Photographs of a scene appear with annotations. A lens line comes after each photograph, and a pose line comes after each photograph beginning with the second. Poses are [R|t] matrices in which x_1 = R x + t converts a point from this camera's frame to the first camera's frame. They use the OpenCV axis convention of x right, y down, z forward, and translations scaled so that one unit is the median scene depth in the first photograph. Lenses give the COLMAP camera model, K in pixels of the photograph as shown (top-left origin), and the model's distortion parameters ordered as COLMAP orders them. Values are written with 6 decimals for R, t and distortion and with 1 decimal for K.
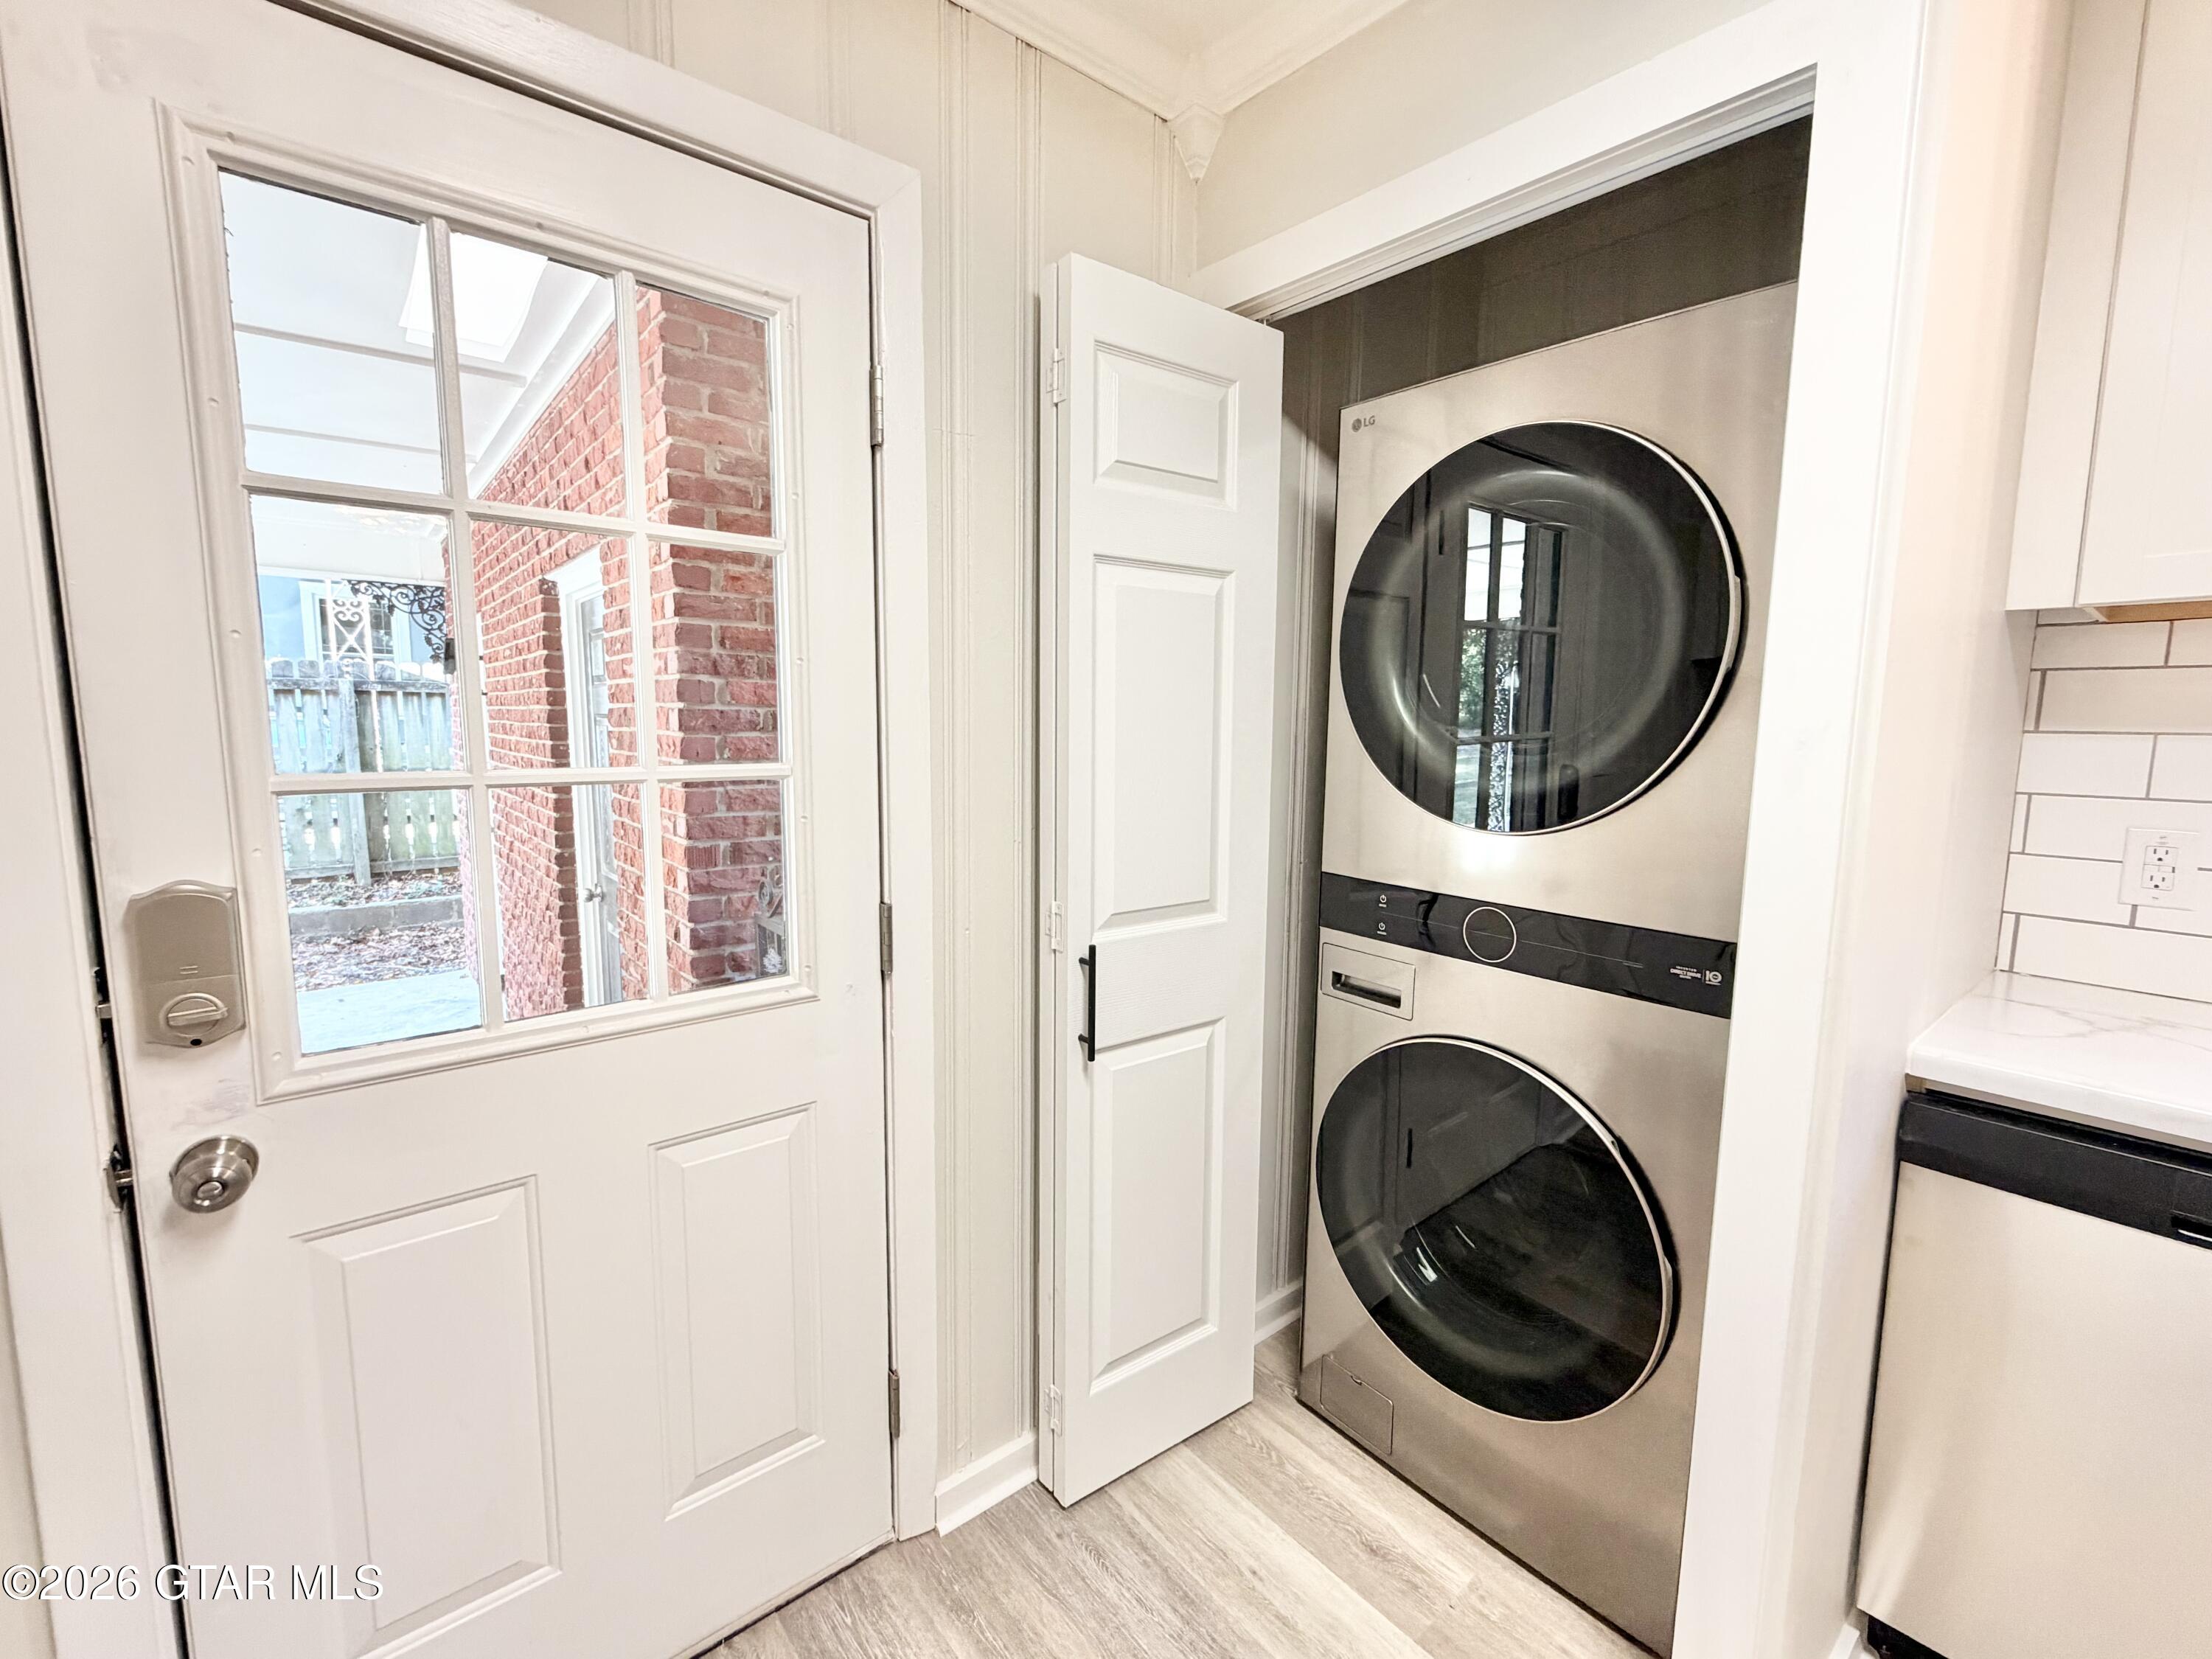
lens RADIAL K [[943.2, 0, 1095.6], [0, 943.2, 830.5], [0, 0, 1]] dist [-0.000897, 0.000081]
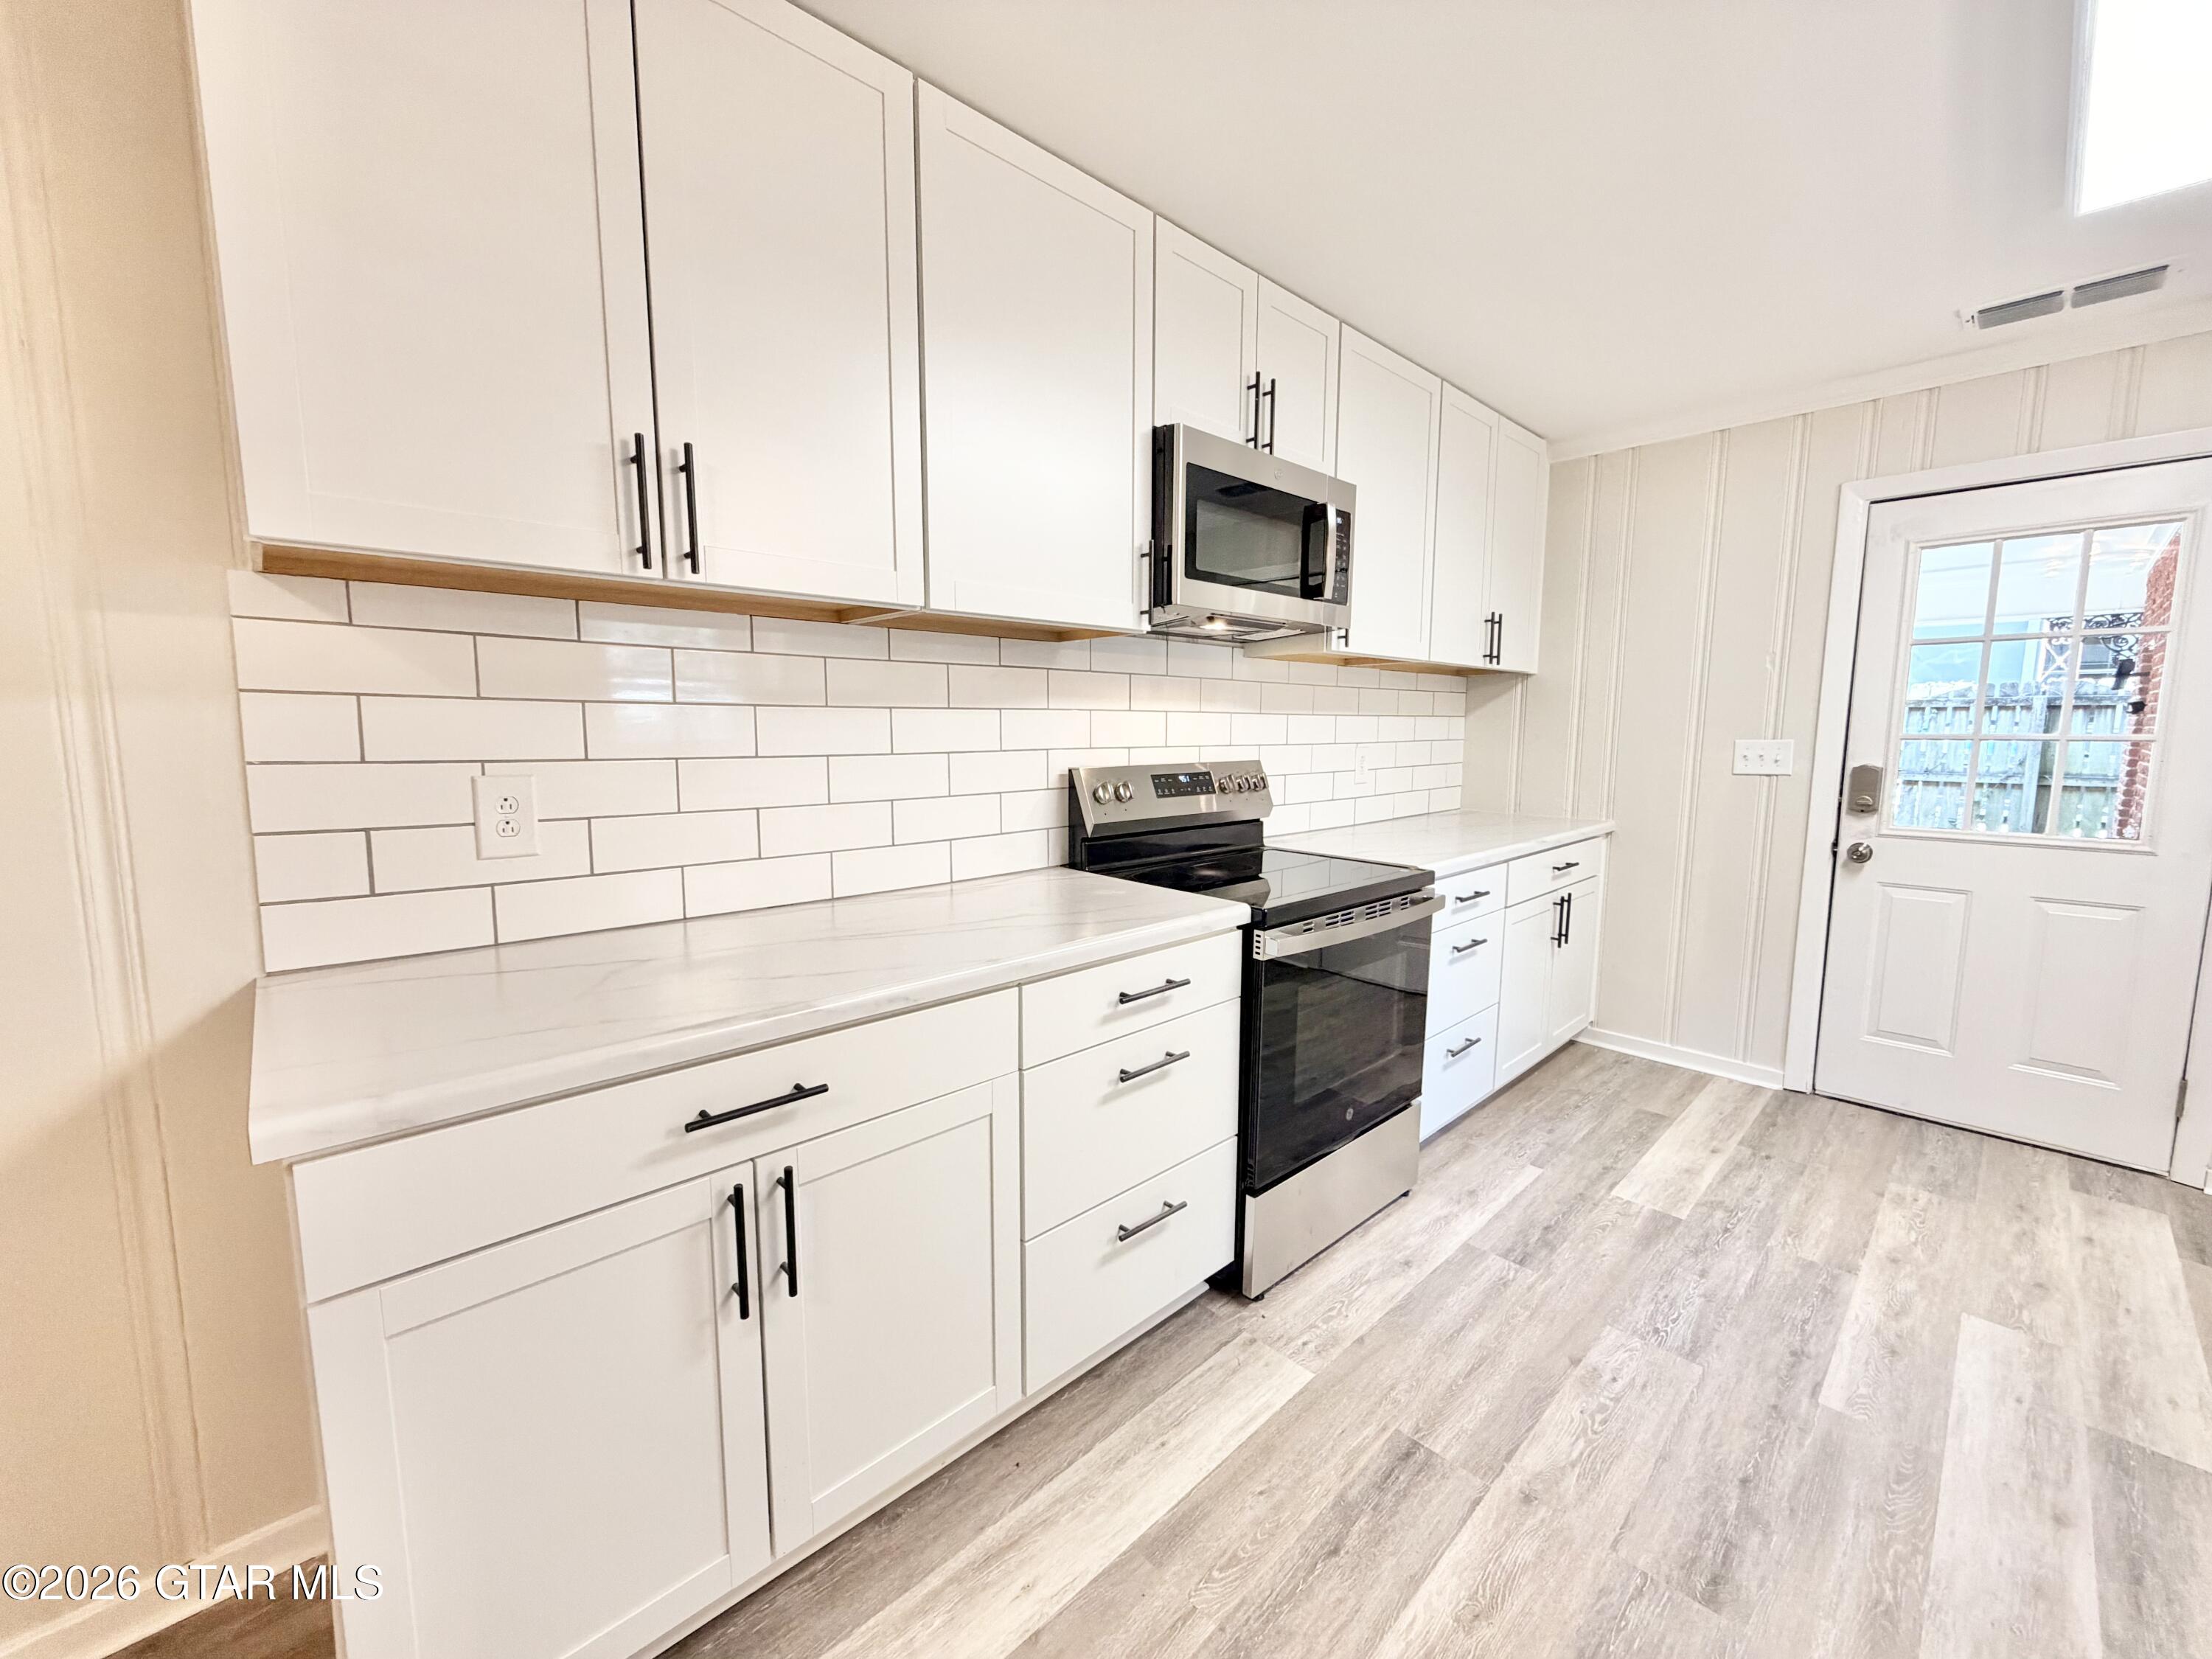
lens RADIAL K [[881.5, 0, 1101.1], [0, 881.5, 832.2], [0, 0, 1]] dist [0.001563, -0.000089]
pose [[0.062969, 0.108352, -0.992116, 1.316673], [-0.117688, 0.987959, 0.100429, 0.192896], [0.991052, 0.110436, 0.074962, -1.260868]]
